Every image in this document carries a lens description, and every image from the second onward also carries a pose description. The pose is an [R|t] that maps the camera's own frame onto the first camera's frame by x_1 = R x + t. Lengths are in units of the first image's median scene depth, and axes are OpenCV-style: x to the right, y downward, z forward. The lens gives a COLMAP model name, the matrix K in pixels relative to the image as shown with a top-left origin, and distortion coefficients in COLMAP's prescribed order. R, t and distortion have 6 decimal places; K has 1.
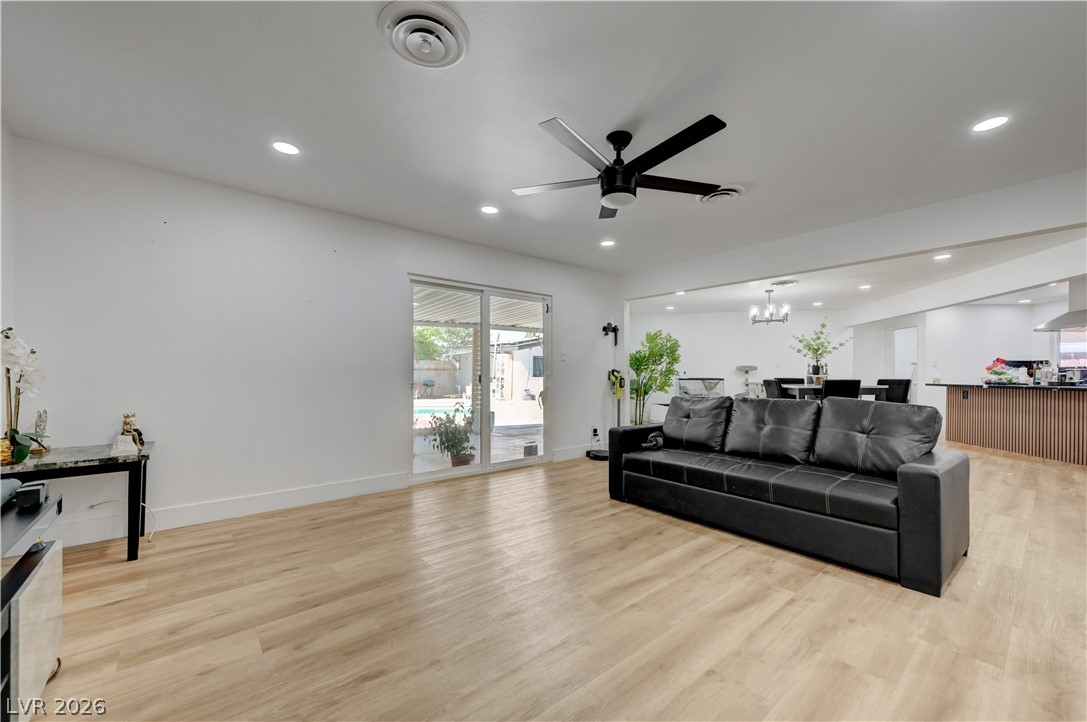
lens RADIAL K [[424.9, 0, 549.4], [0, 424.9, 369.4], [0, 0, 1]] dist [0.001885, 0.000151]
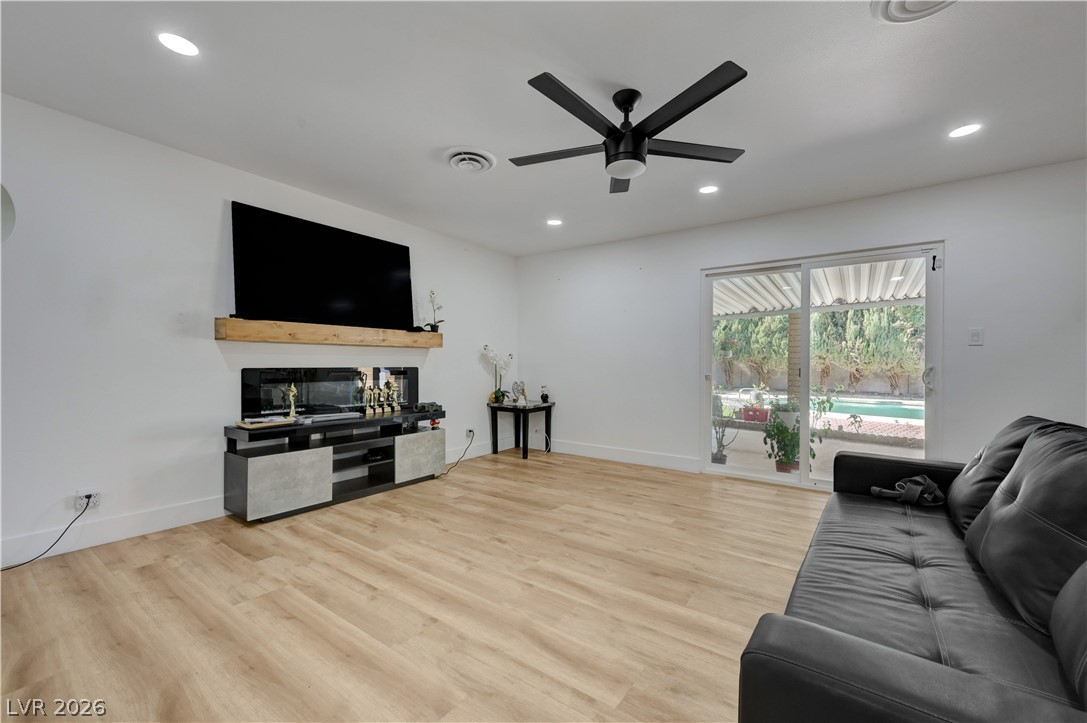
lens RADIAL K [[433.8, 0, 559.9], [0, 433.8, 363.3], [0, 0, 1]] dist [0.000528, 0.000020]
pose [[0.261428, -0.003178, -0.965218, 0.910190], [0.003226, 0.999992, -0.002419, 0.008860], [0.965218, -0.002482, 0.261436, 0.576988]]
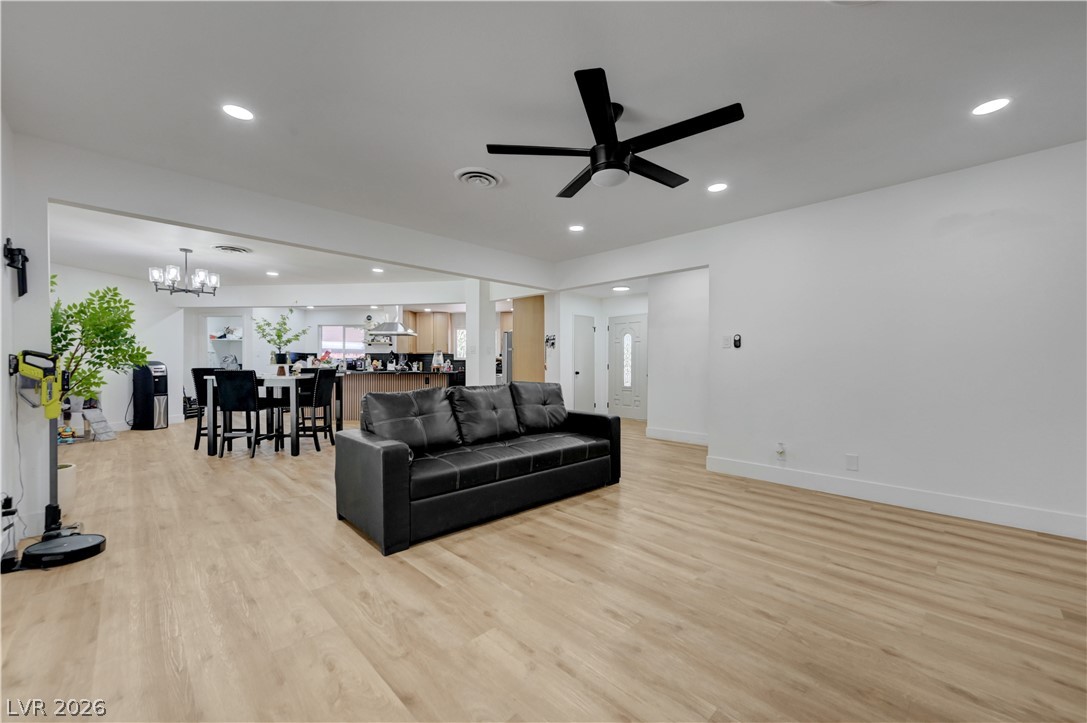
lens RADIAL K [[424.9, 0, 549.4], [0, 424.9, 369.9], [0, 0, 1]] dist [0.001885, 0.000151]
pose [[-0.079009, -0.011902, 0.996803, -0.693873], [-0.013514, 0.999850, 0.010867, 0.017057], [-0.996782, -0.012612, -0.079158, 1.096615]]
